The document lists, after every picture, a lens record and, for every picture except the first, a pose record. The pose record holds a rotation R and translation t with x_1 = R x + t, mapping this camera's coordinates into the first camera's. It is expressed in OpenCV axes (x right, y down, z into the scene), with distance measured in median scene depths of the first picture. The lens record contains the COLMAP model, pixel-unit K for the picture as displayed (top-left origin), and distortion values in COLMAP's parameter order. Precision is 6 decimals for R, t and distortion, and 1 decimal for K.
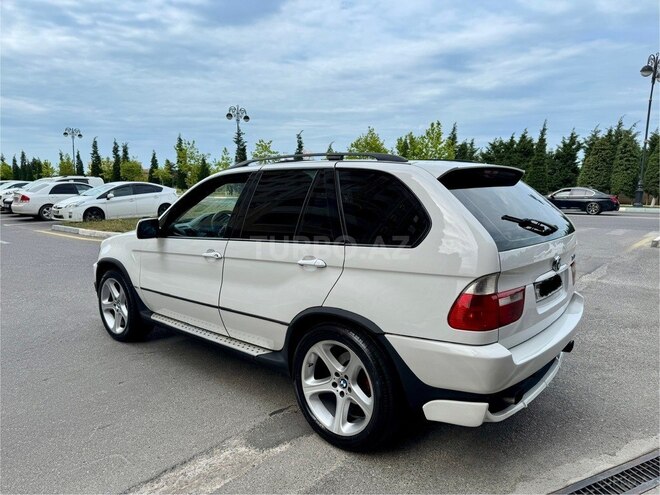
lens RADIAL K [[482.5, 0, 331.1], [0, 482.5, 247.0], [0, 0, 1]] dist [0.037081, -0.049038]
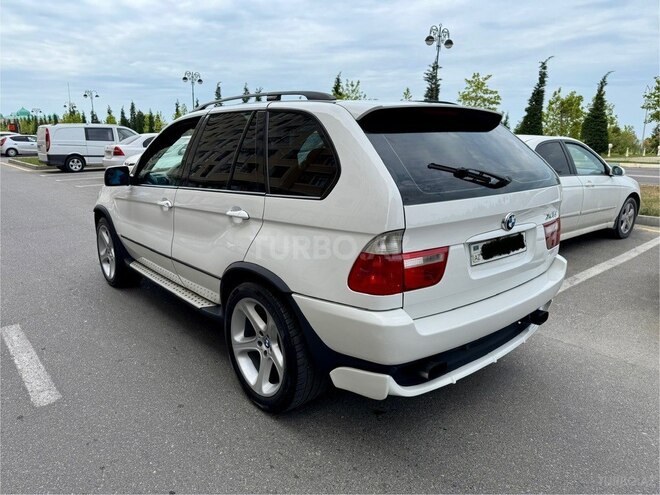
lens RADIAL K [[482.5, 0, 331.1], [0, 482.5, 247.0], [0, 0, 1]] dist [0.037081, -0.049038]
pose [[0.988251, 0.033041, -0.149225, 0.244247], [-0.018354, 0.994943, 0.098748, 0.000209], [0.151733, -0.094849, 0.983860, 0.090615]]
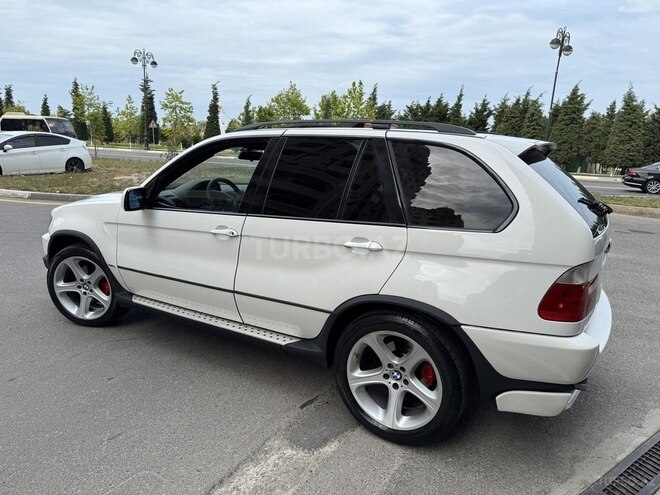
lens RADIAL K [[482.5, 0, 331.1], [0, 482.5, 247.0], [0, 0, 1]] dist [0.037081, -0.049038]
pose [[0.982205, -0.004980, 0.187744, -0.234562], [-0.011164, 0.996332, 0.084835, -0.035031], [-0.187478, -0.085421, 0.978548, 0.114596]]
